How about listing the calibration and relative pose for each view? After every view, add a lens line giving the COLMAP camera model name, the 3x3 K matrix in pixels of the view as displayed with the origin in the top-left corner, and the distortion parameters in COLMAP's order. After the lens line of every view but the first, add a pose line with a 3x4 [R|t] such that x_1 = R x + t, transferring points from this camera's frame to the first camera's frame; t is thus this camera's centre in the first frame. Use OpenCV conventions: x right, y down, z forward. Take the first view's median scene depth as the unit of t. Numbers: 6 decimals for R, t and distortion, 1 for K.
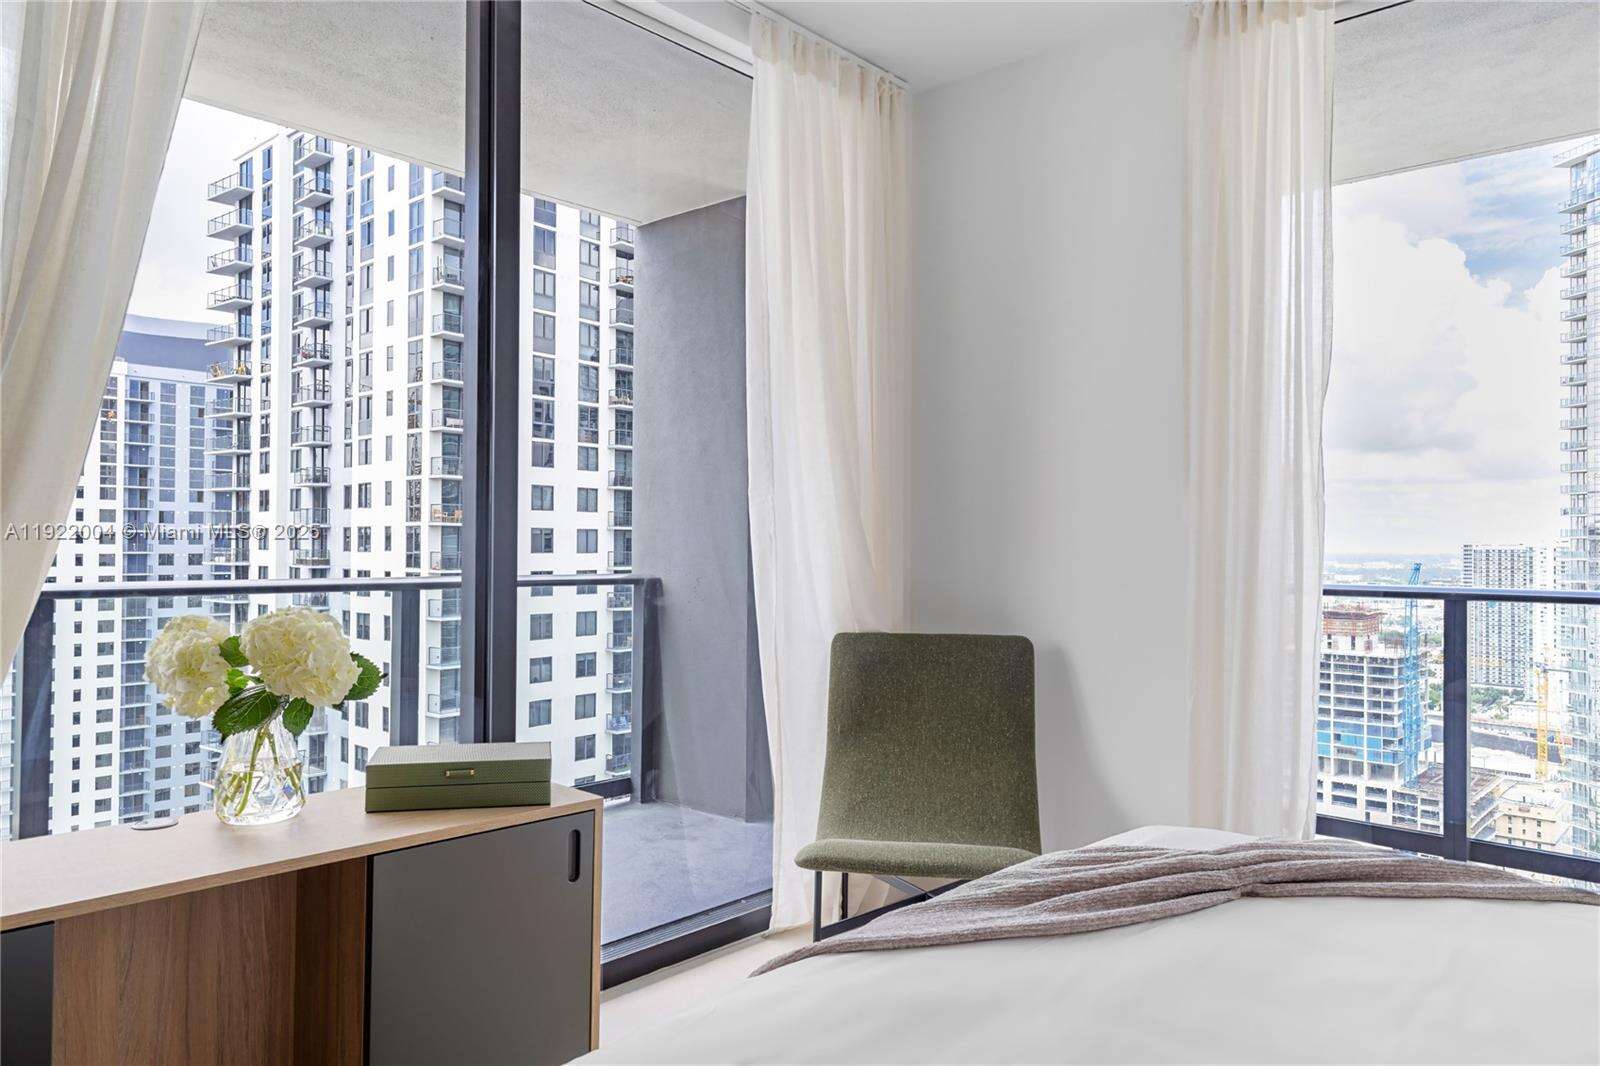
lens RADIAL K [[1085.4, 0, 800.6], [0, 1085.4, 534.9], [0, 0, 1]] dist [-0.002572, -0.000405]
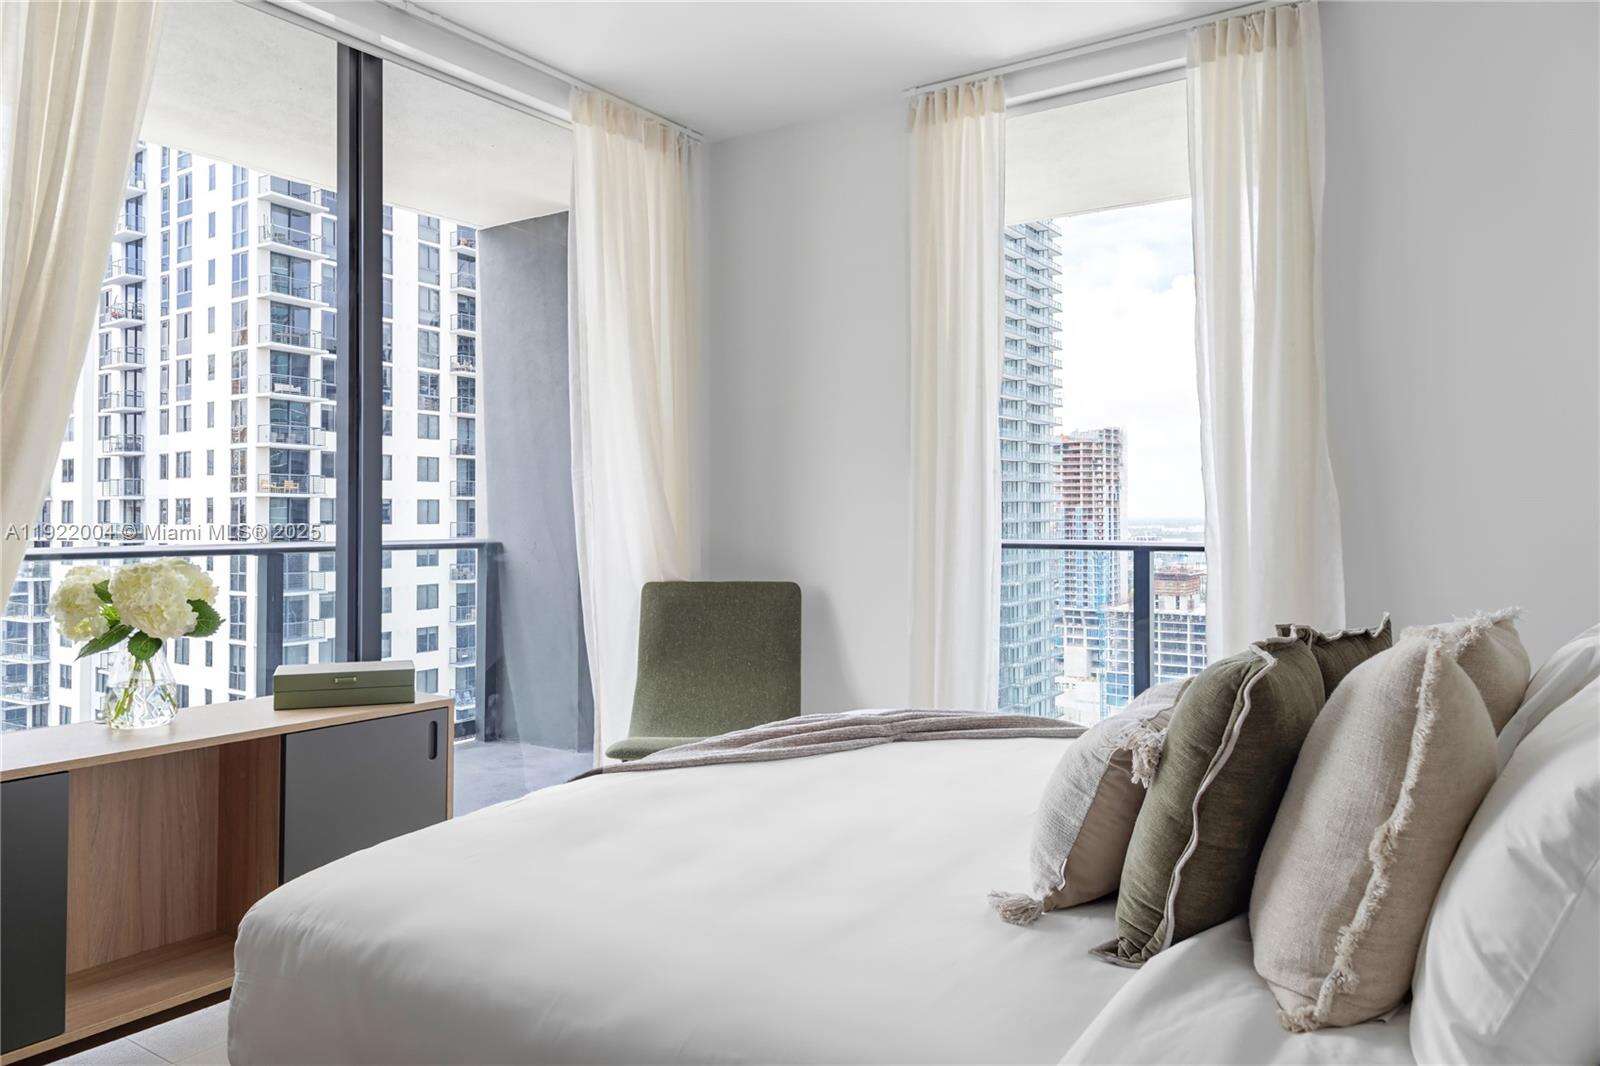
lens RADIAL K [[1085.4, 0, 791.7], [0, 1085.4, 502.1], [0, 0, 1]] dist [-0.002572, -0.000405]
pose [[0.991623, -0.006221, 0.129015, 0.028989], [0.006381, 0.999979, -0.000822, 0.000804], [-0.129007, 0.001639, 0.991642, -0.184404]]
